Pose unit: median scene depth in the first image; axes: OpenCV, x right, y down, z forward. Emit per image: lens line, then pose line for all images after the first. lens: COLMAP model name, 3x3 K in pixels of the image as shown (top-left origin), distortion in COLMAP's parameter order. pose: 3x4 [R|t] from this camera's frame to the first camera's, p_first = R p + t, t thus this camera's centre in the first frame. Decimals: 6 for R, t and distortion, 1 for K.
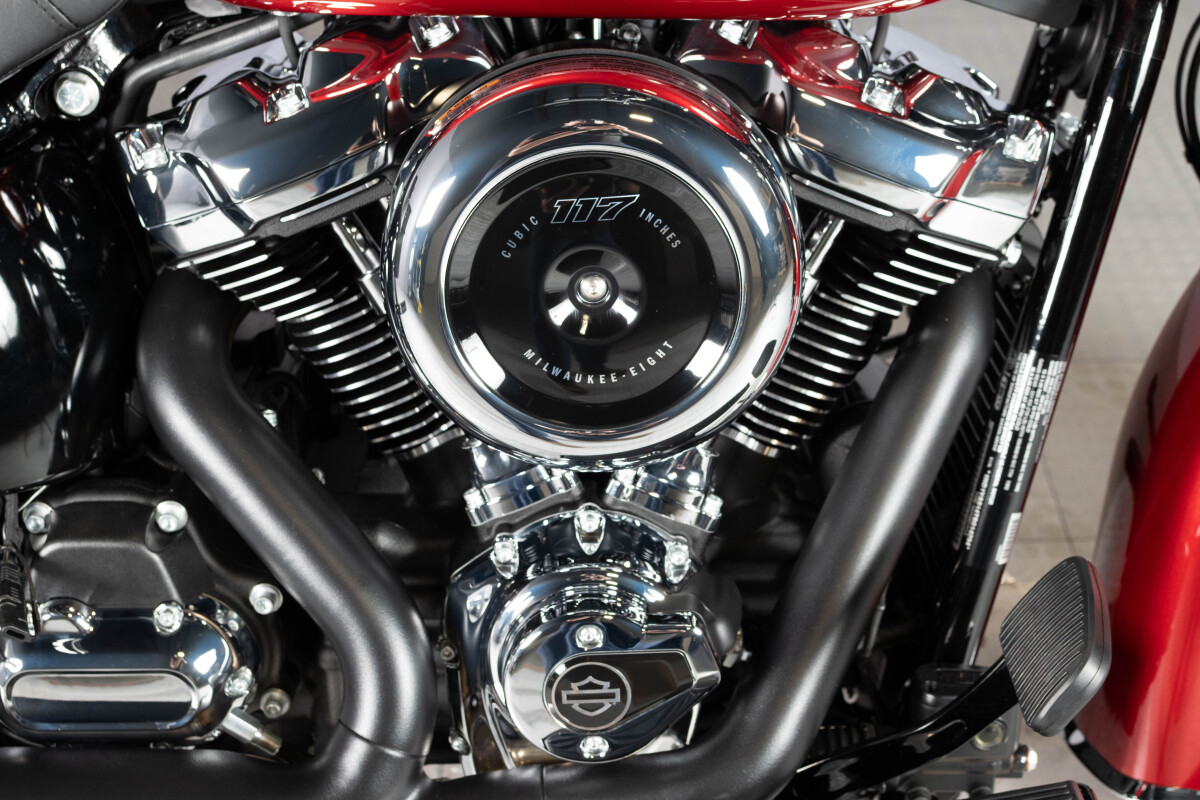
lens RADIAL K [[1807.4, 0, 600.0], [0, 1807.4, 400.0], [0, 0, 1]] dist [0.001020, 0.017084]
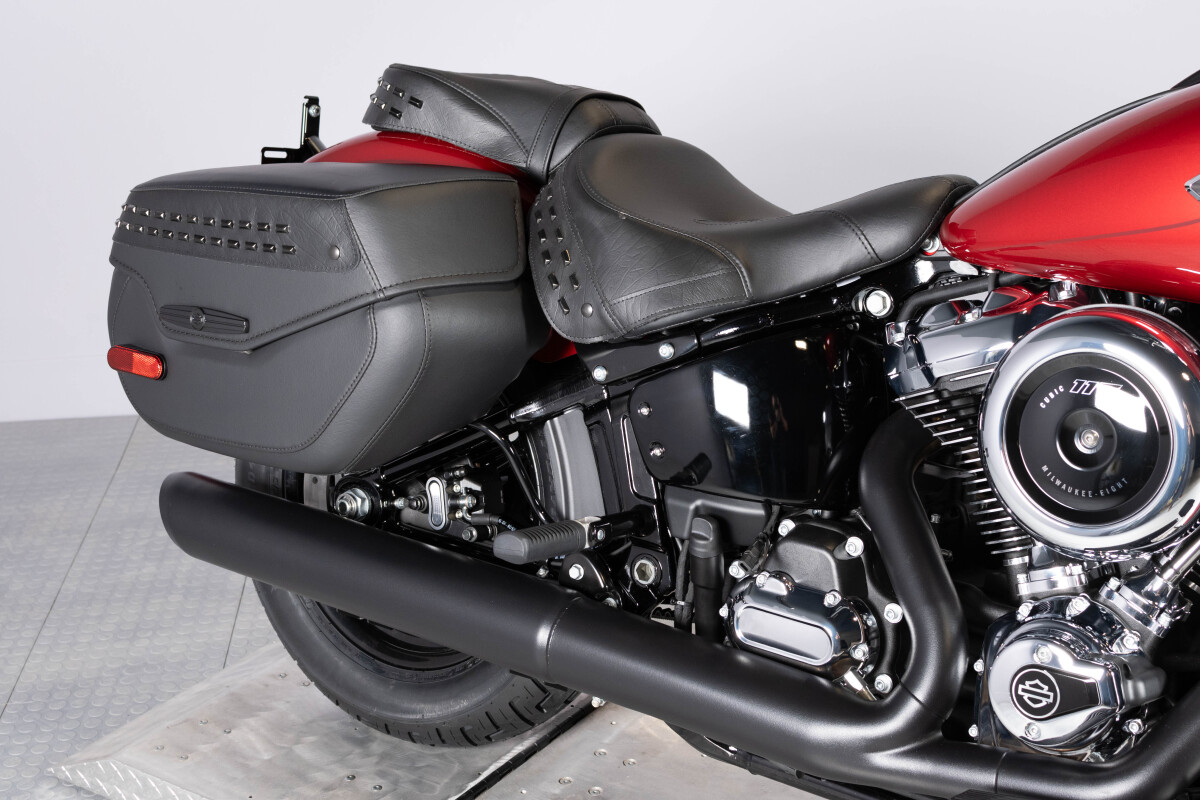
lens RADIAL K [[1807.4, 0, 600.0], [0, 1807.4, 400.0], [0, 0, 1]] dist [0.001020, 0.017084]
pose [[0.798235, 0.192020, -0.570920, 0.527286], [-0.332523, 0.930788, -0.151863, 0.281296], [0.502244, 0.311067, 0.806838, -0.539332]]
